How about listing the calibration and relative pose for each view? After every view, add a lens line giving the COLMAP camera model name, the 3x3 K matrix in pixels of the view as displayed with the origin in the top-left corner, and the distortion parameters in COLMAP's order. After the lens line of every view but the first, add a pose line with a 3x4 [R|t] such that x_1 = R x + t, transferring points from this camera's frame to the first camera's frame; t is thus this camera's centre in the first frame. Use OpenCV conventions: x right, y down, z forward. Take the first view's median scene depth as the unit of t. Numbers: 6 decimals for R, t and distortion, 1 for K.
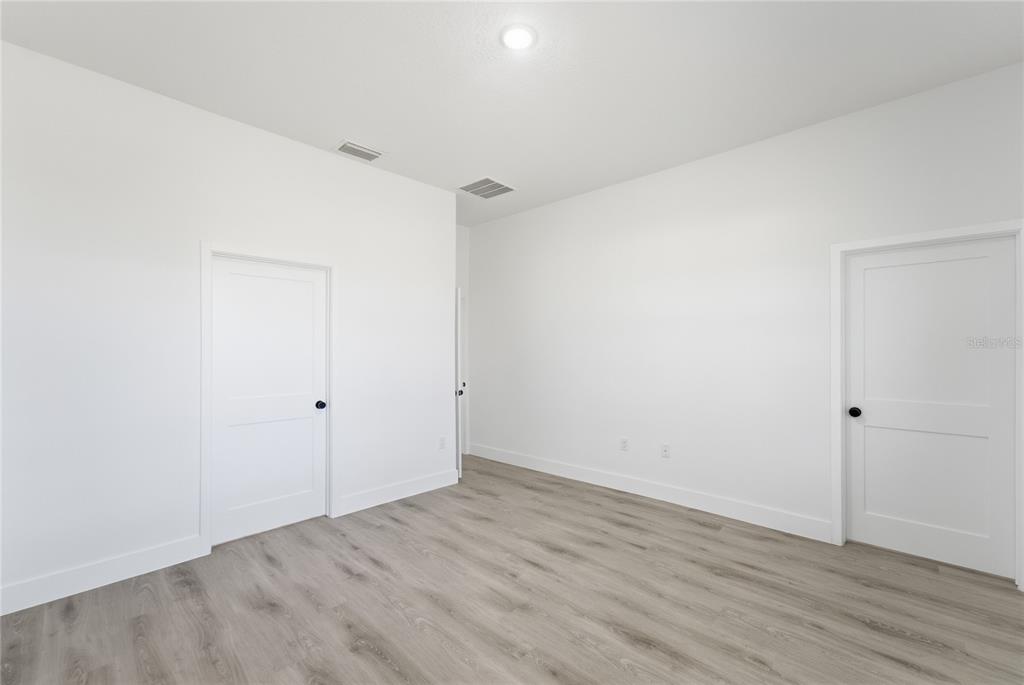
lens RADIAL K [[420.2, 0, 516.3], [0, 420.2, 347.1], [0, 0, 1]] dist [0.000264, 0.000151]
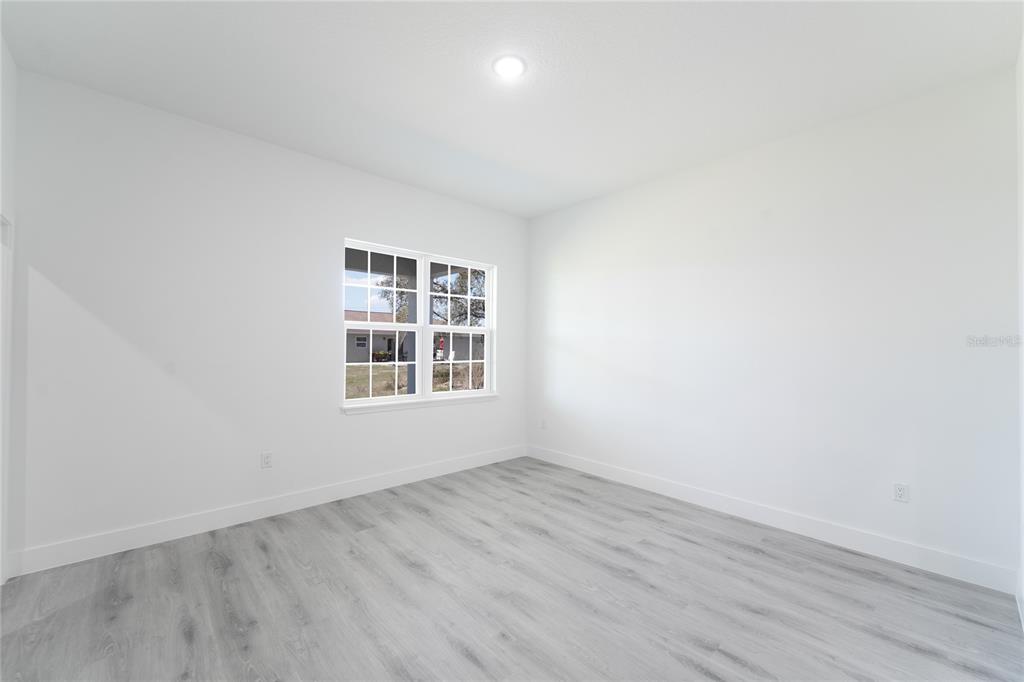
lens RADIAL K [[420.2, 0, 516.3], [0, 420.2, 345.6], [0, 0, 1]] dist [0.000264, 0.000151]
pose [[-0.997556, -0.006092, 0.069606, -0.089994], [-0.006932, 0.999906, -0.011821, 0.014536], [-0.069528, -0.012275, -0.997504, 2.010649]]
